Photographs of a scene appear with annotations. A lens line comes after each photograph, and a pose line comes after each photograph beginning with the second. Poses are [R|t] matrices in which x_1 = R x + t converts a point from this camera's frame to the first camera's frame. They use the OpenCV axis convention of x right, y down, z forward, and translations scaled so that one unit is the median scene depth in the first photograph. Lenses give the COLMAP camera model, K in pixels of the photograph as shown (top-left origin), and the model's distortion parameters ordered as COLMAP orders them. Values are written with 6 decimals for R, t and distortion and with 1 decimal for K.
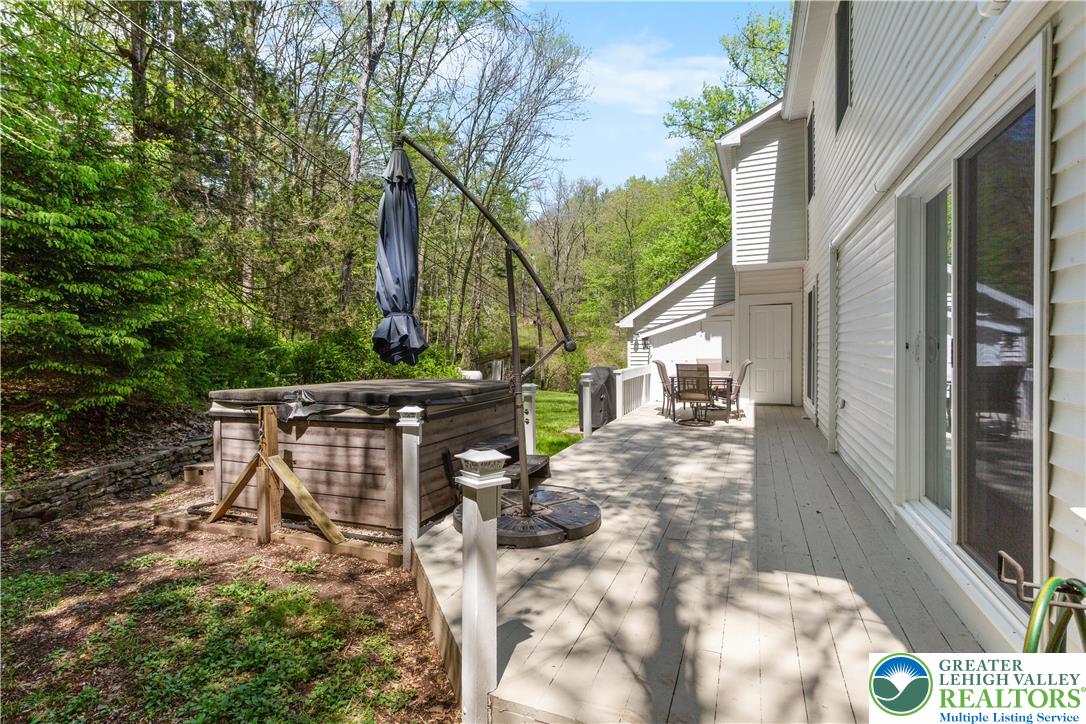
lens RADIAL K [[518.5, 0, 543.0], [0, 518.5, 362.0], [0, 0, 1]] dist [0.000062, 0.000001]
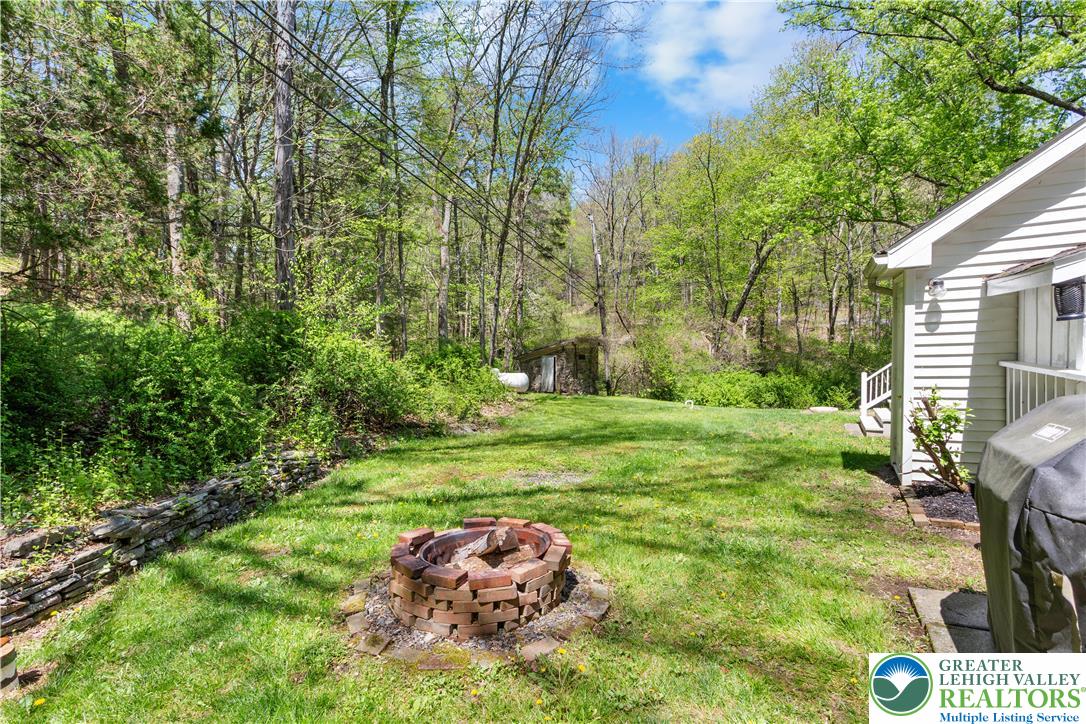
lens RADIAL K [[518.5, 0, 543.0], [0, 518.5, 362.0], [0, 0, 1]] dist [0.000062, 0.000001]
pose [[0.995617, -0.031228, -0.088161, -0.028142], [0.032371, 0.999409, 0.011573, -0.004369], [0.087748, -0.014377, 0.996039, 0.240498]]
